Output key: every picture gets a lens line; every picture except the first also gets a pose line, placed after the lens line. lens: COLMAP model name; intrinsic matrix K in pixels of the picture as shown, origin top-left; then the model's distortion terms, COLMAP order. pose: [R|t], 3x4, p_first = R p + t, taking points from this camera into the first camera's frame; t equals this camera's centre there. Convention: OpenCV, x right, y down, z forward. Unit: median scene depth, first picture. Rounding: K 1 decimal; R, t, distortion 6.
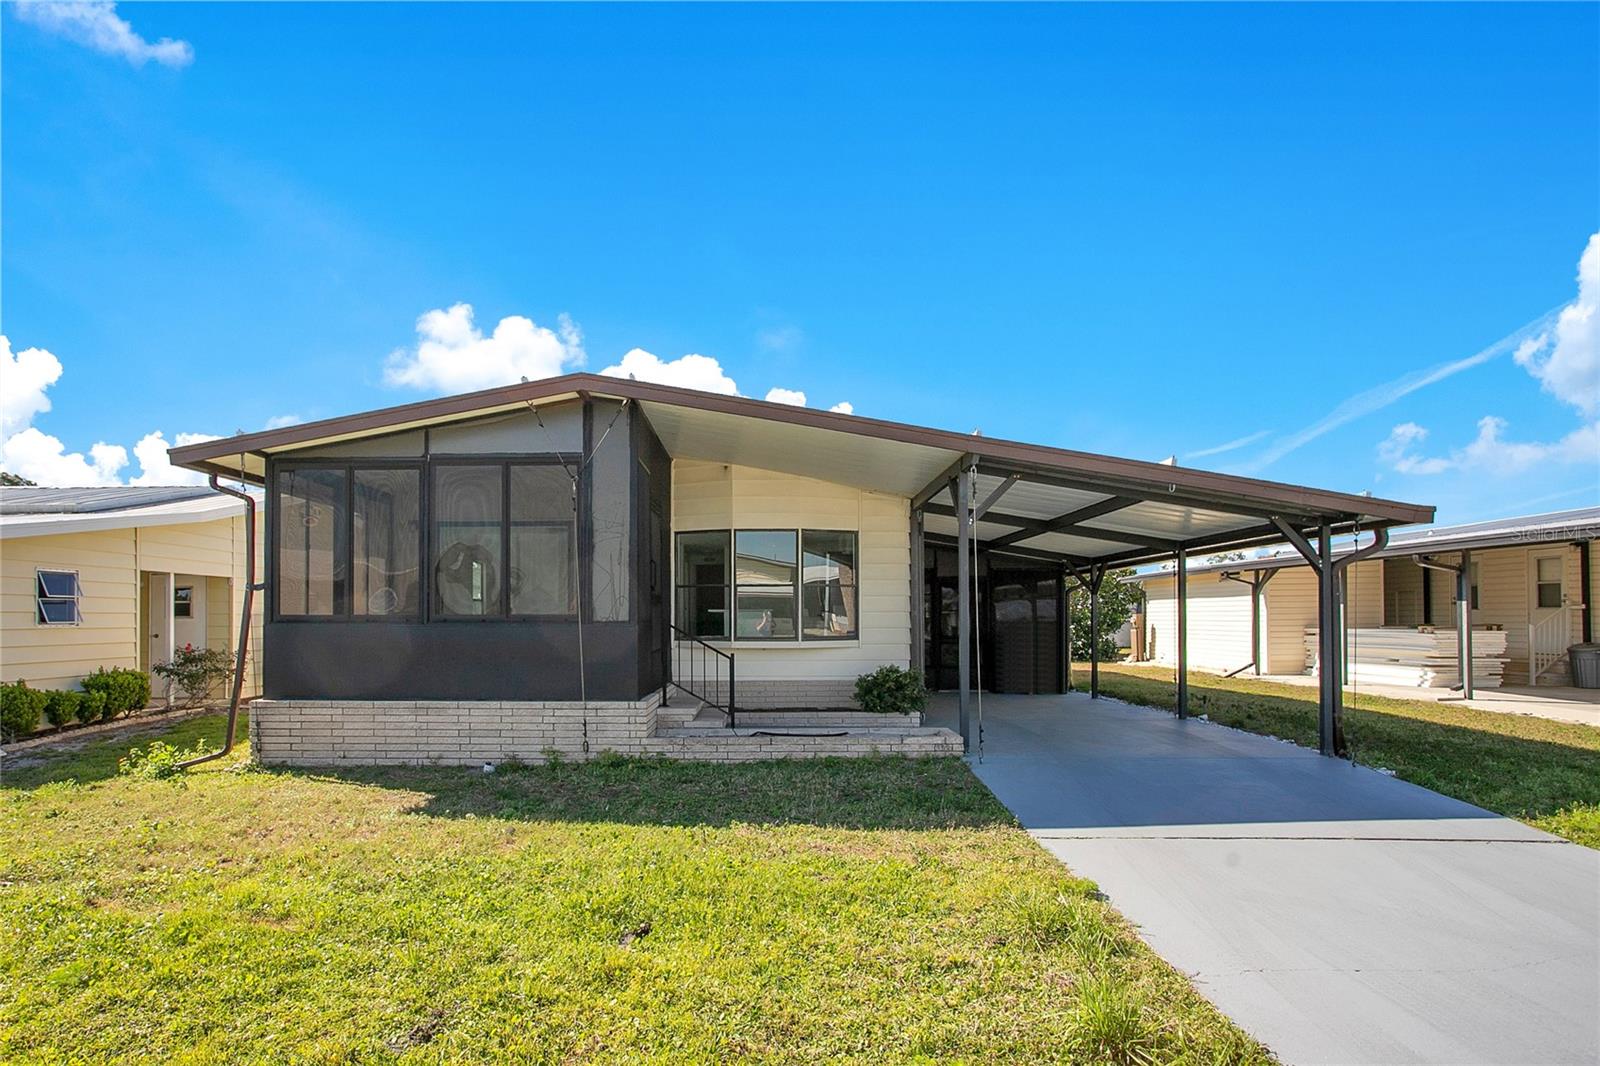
lens RADIAL K [[799.8, 0, 800.0], [0, 799.8, 533.0], [0, 0, 1]] dist [-0.035066, 0.000771]
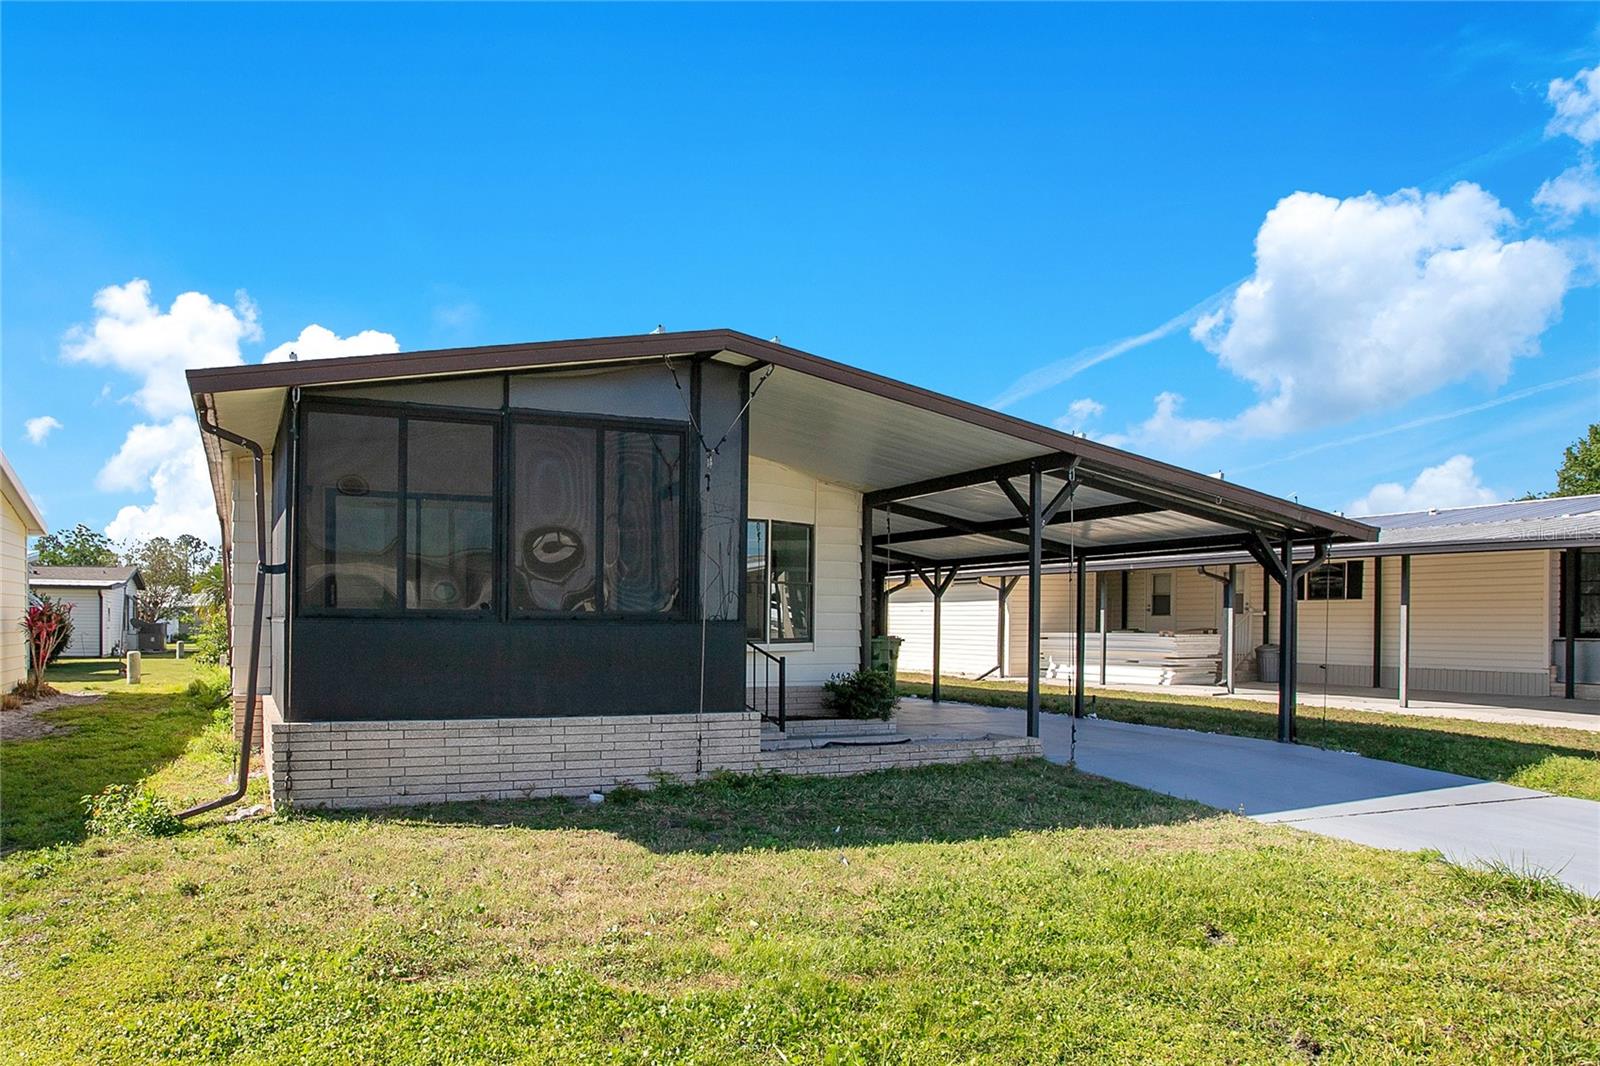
lens RADIAL K [[911.3, 0, 613.6], [0, 911.3, 523.7], [0, 0, 1]] dist [-0.077733, -0.000572]
pose [[0.950666, 0.042751, 0.307255, -0.651373], [-0.043258, 0.999051, -0.005163, 0.016744], [-0.307184, -0.008383, 0.951613, 0.101872]]
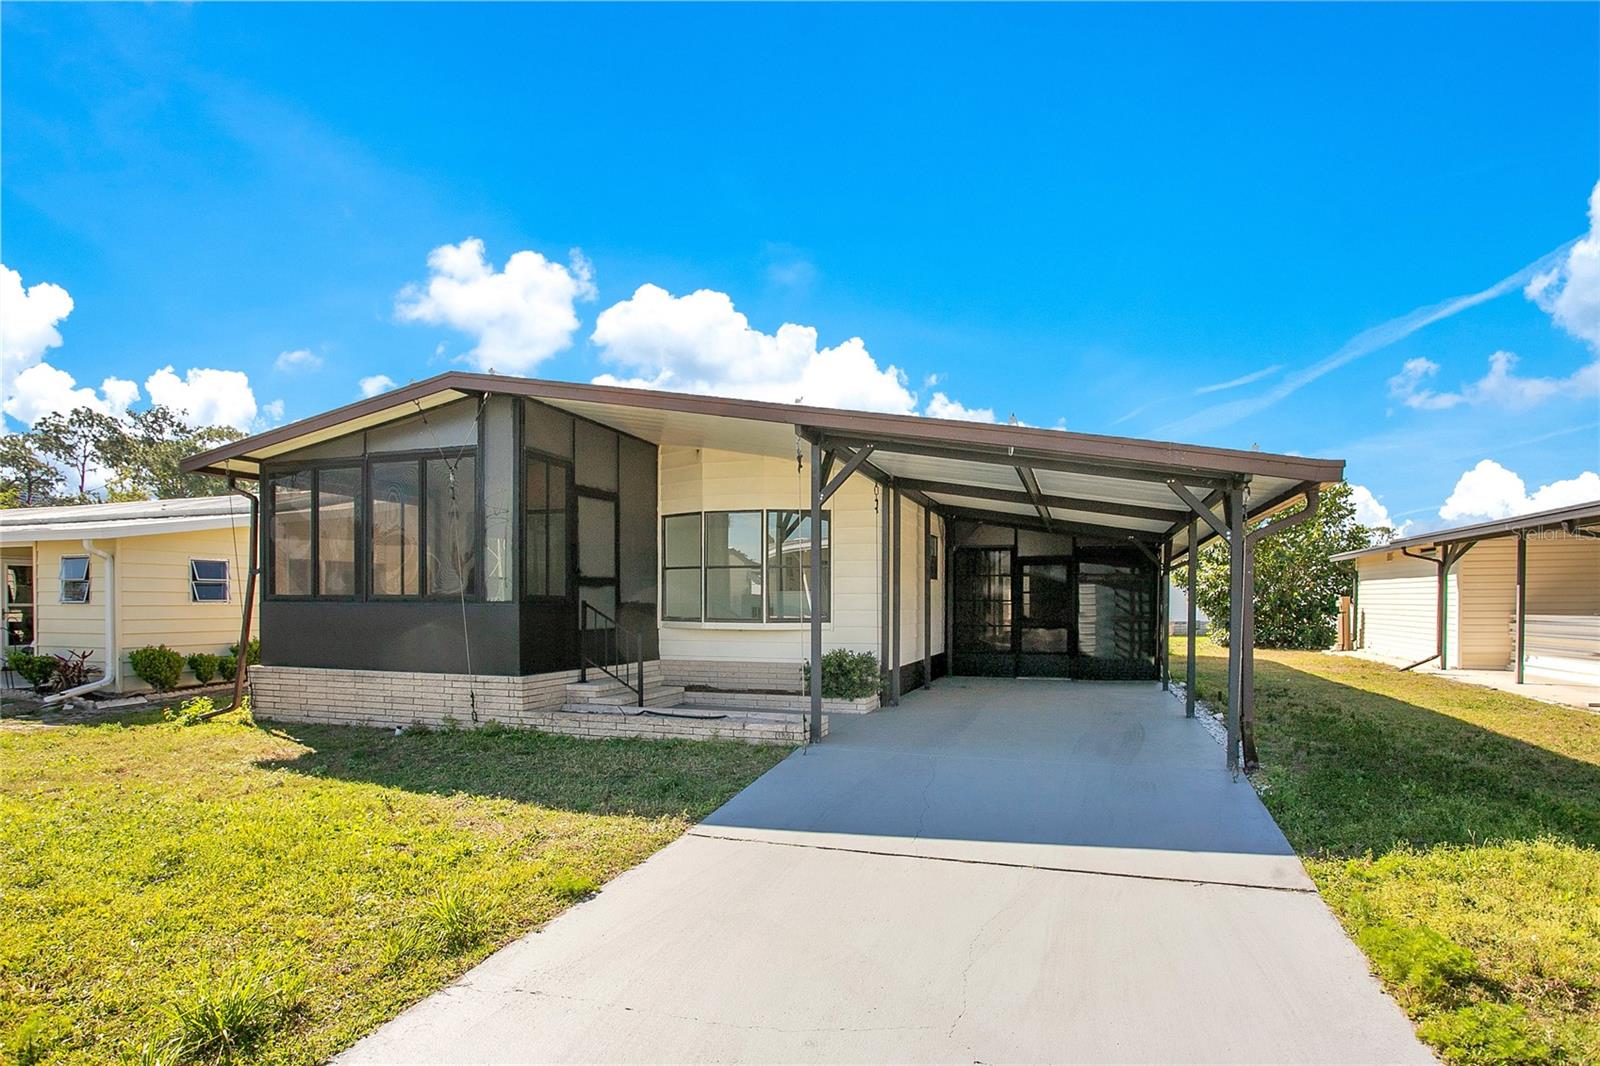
lens RADIAL K [[796.1, 0, 896.9], [0, 796.1, 536.0], [0, 0, 1]] dist [-0.047775, 0.000482]
pose [[0.966460, -0.017056, -0.256249, 0.549483], [0.023474, 0.999482, 0.022006, 0.013219], [0.255741, -0.027283, 0.966360, 0.122855]]
